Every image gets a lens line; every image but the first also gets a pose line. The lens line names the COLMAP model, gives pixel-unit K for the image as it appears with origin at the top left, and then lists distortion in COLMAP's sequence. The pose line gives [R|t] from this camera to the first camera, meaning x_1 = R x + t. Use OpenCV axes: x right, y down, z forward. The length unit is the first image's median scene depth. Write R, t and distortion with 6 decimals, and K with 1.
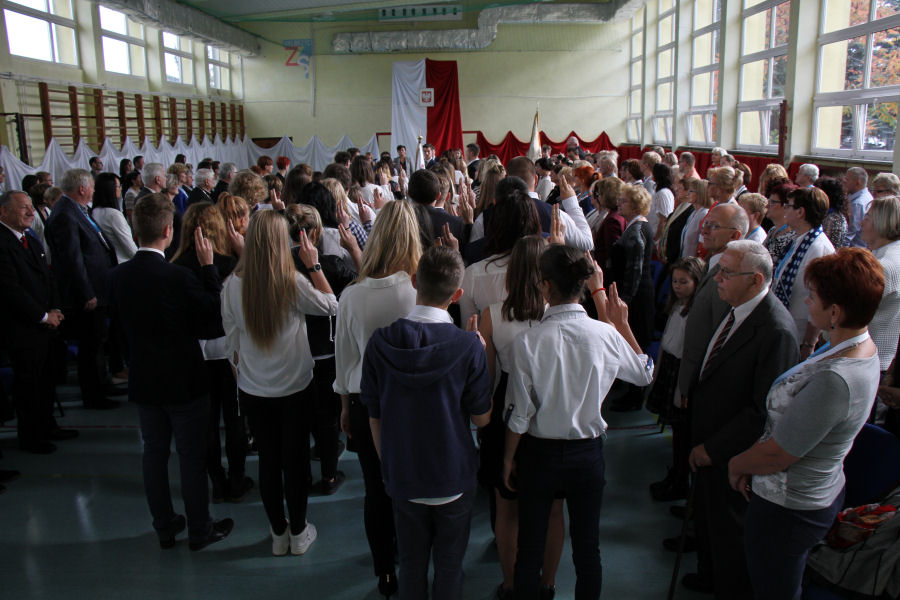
lens RADIAL K [[746.4, 0, 451.9], [0, 746.4, 289.9], [0, 0, 1]] dist [-0.190357, 0.178497]
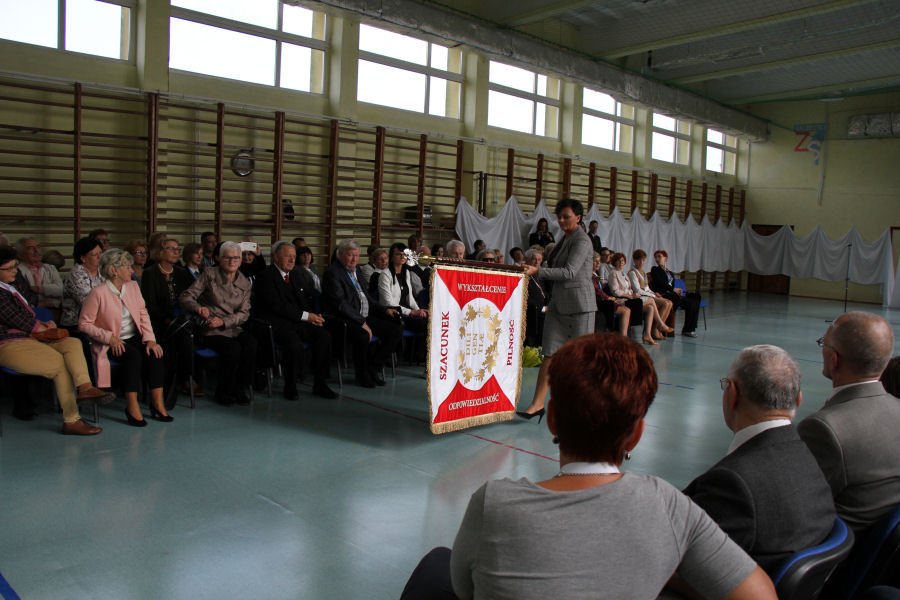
lens RADIAL K [[746.4, 0, 451.9], [0, 746.4, 289.9], [0, 0, 1]] dist [-0.190357, 0.178497]
pose [[0.722172, 0.099752, -0.684483, 0.117122], [-0.193439, 0.979190, -0.061389, 0.015766], [0.664115, 0.176740, 0.726439, 0.053256]]
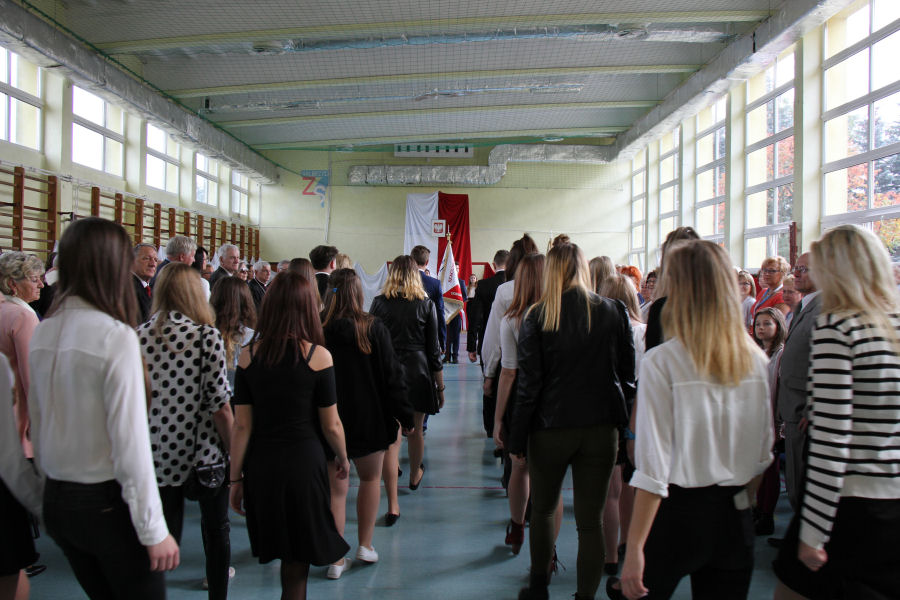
lens RADIAL K [[746.4, 0, 451.9], [0, 746.4, 289.9], [0, 0, 1]] dist [-0.190357, 0.178497]
pose [[0.999344, 0.025942, 0.025253, -0.040361], [-0.020480, 0.980275, -0.196573, 0.031245], [-0.029854, 0.195927, 0.980164, -0.016317]]
